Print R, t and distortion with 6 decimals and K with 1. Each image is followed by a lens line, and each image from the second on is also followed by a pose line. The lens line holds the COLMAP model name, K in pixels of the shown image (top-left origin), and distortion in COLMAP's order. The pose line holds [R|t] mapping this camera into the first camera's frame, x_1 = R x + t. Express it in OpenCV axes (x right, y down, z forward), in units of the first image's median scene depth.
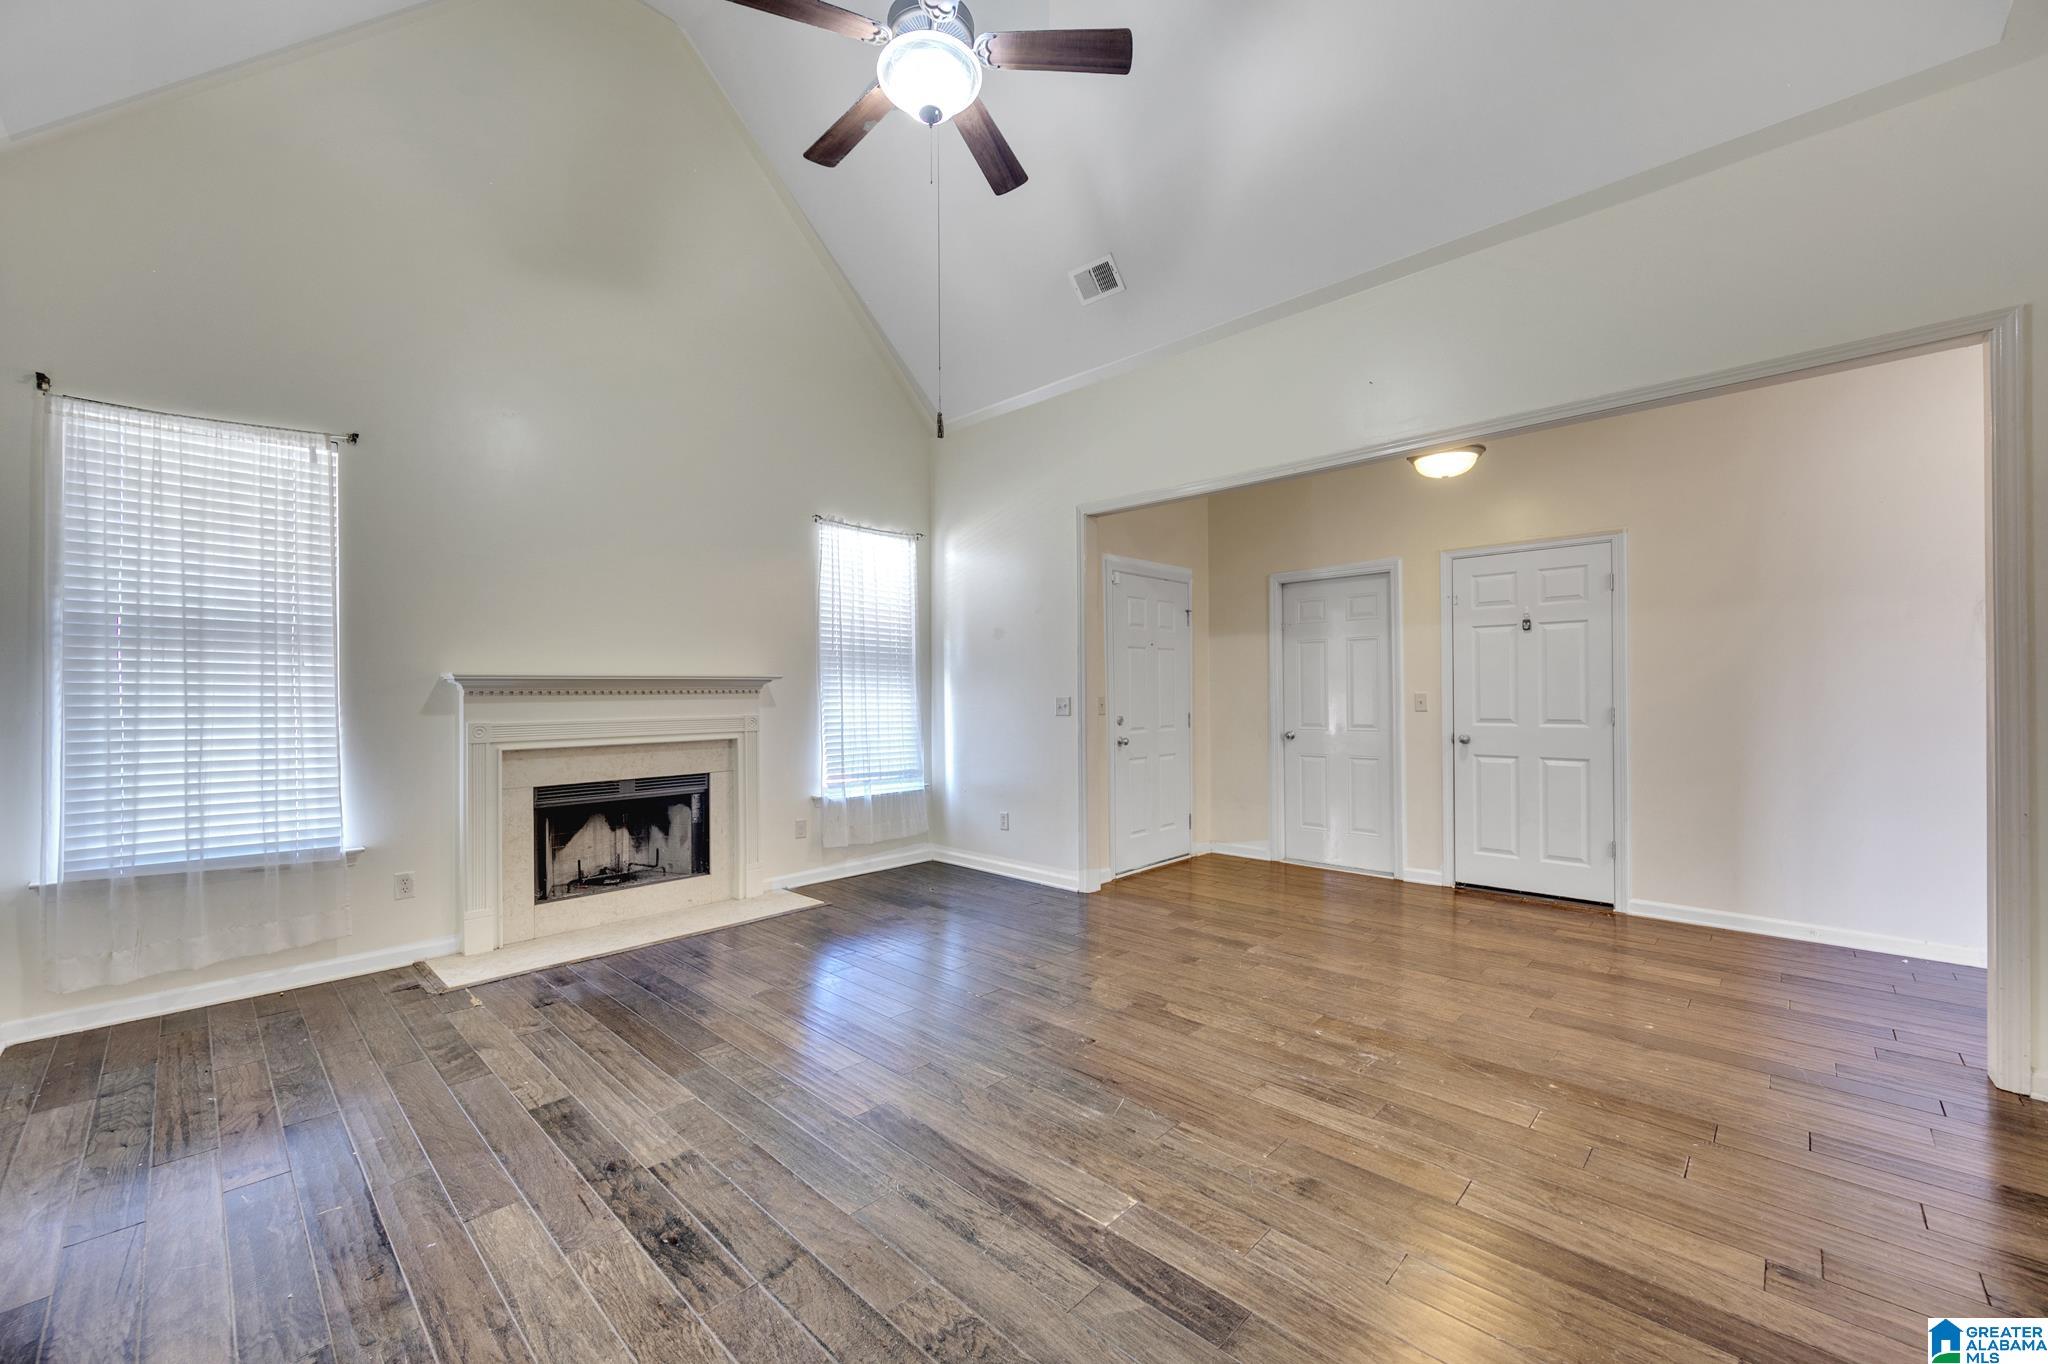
lens RADIAL K [[805.5, 0, 1025.6], [0, 805.5, 687.7], [0, 0, 1]] dist [-0.001439, 0.000029]
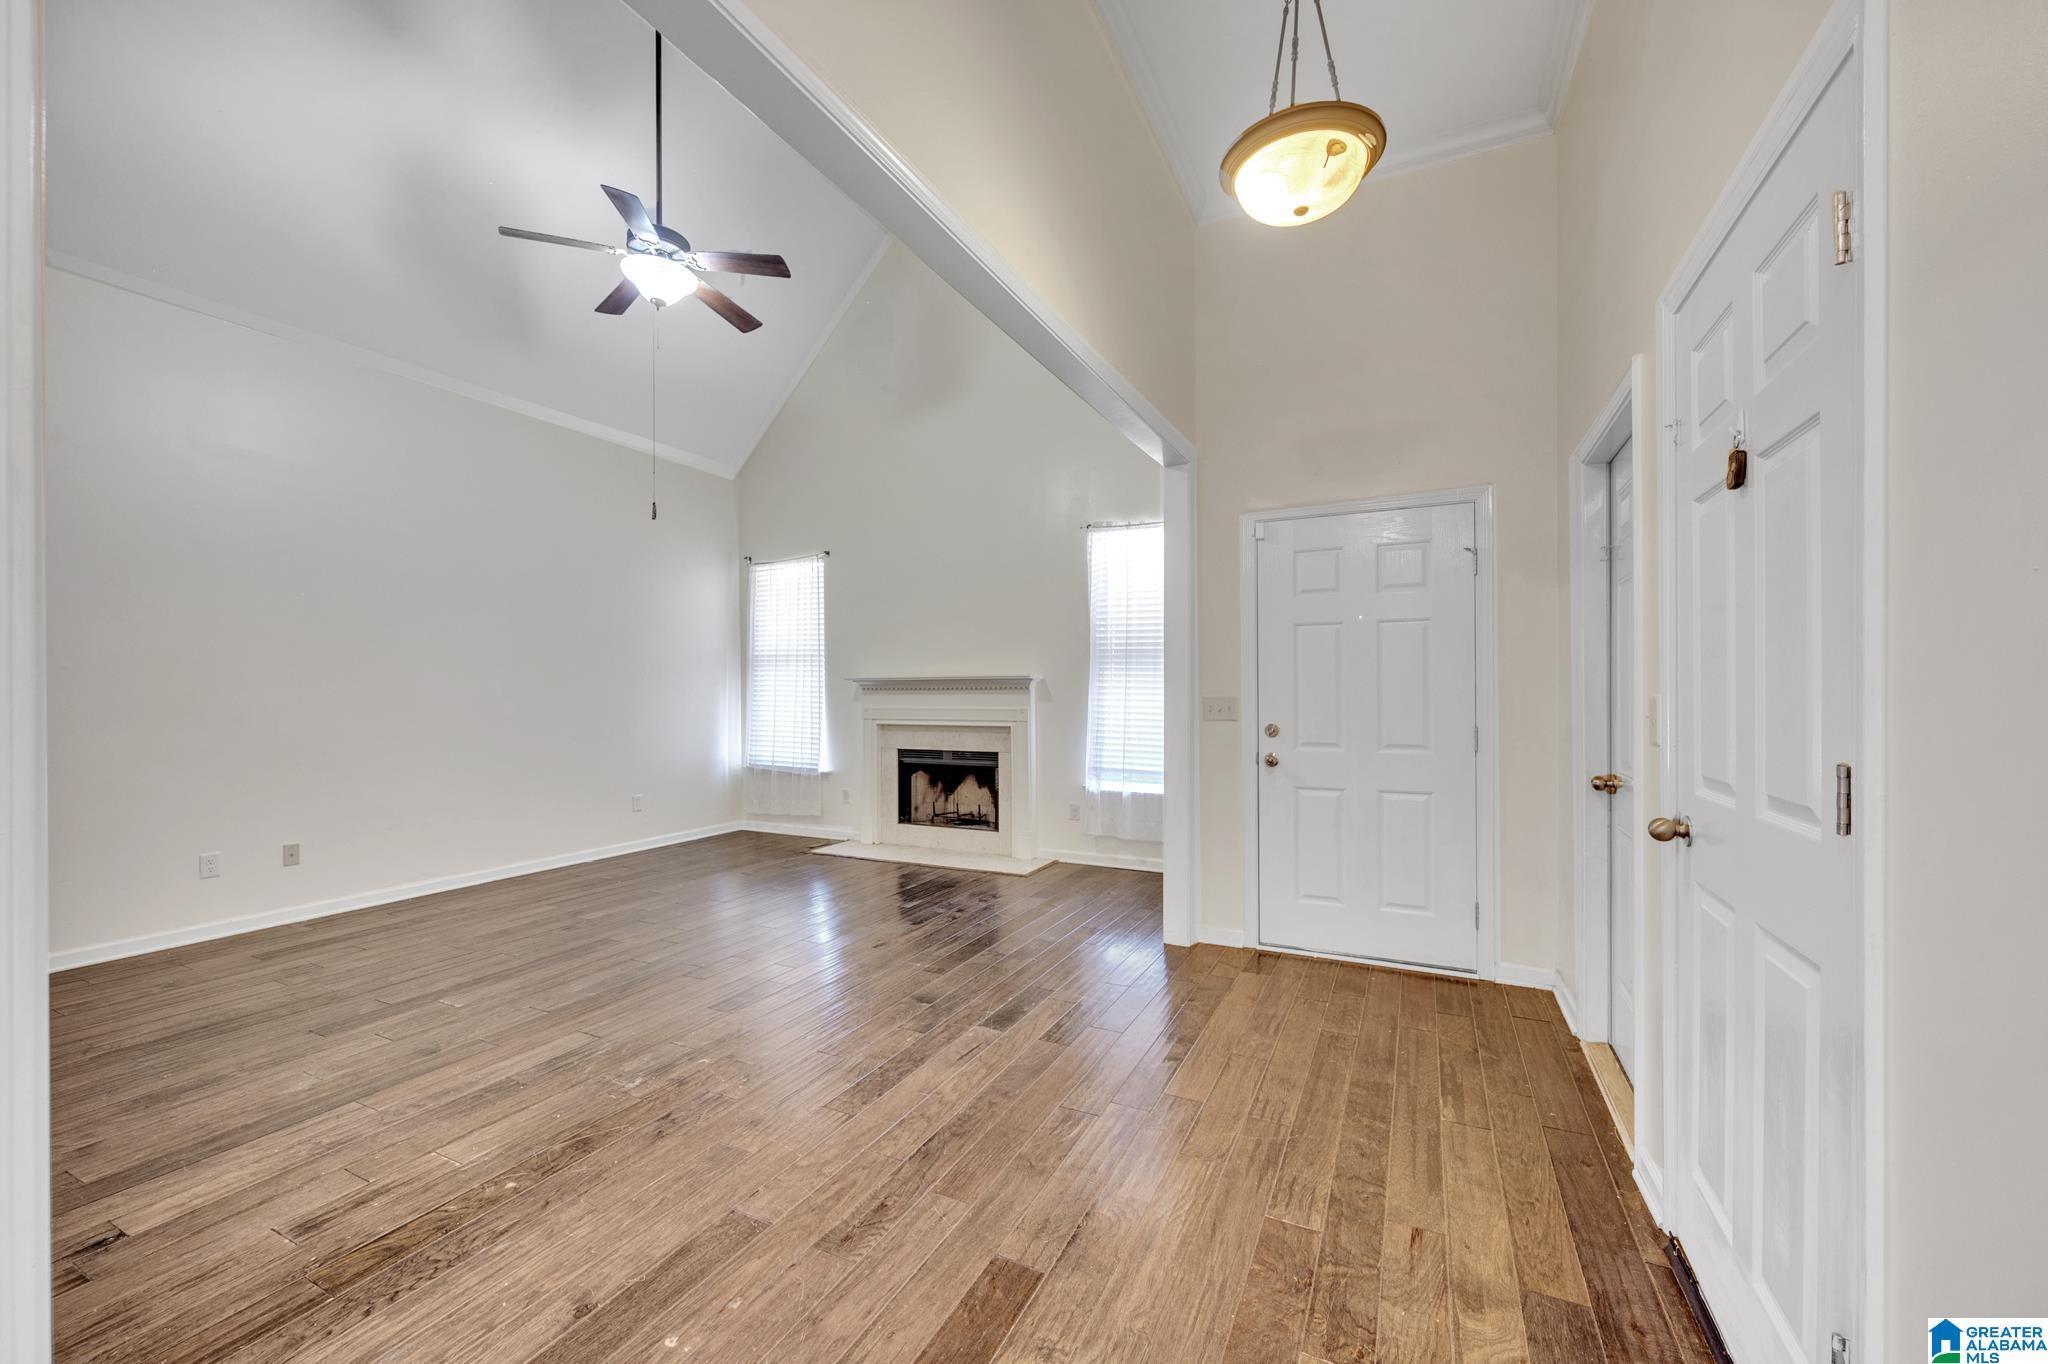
lens RADIAL K [[805.5, 0, 1026.6], [0, 805.5, 691.8], [0, 0, 1]] dist [-0.001439, 0.000029]
pose [[0.300776, 0.008714, -0.953655, 1.128261], [0.005114, 0.999929, 0.010749, -0.003789], [0.953681, -0.008110, 0.300710, 0.898417]]
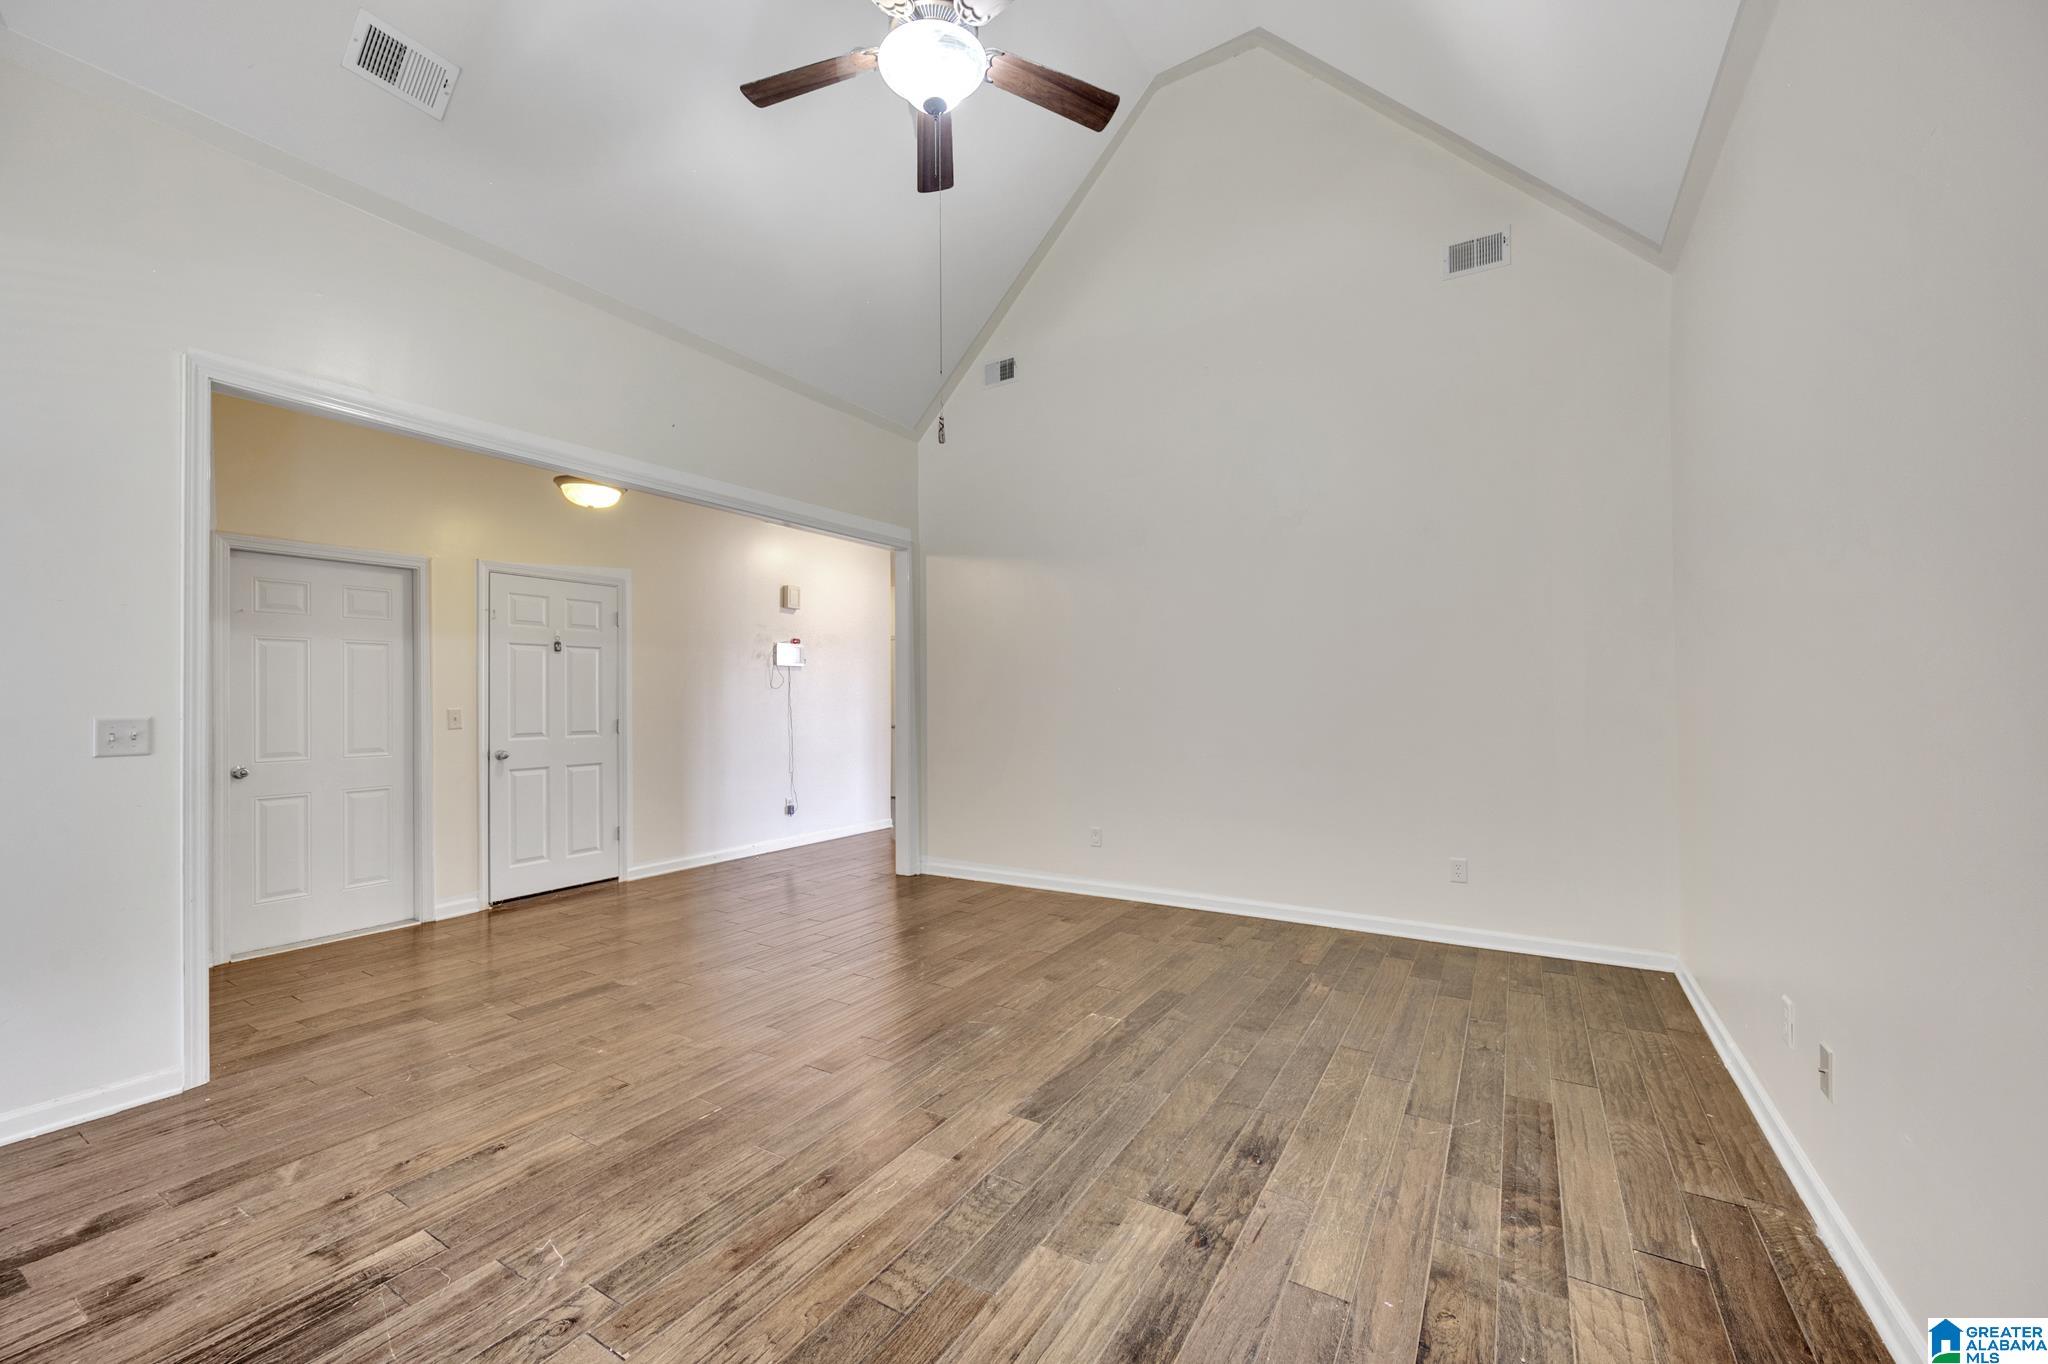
lens RADIAL K [[805.5, 0, 1025.1], [0, 805.5, 681.0], [0, 0, 1]] dist [-0.001439, 0.000029]
pose [[-0.211187, 0.032658, 0.976900, -0.808672], [0.002564, 0.999457, -0.032858, 0.010252], [-0.977442, -0.004434, -0.211156, 0.826343]]
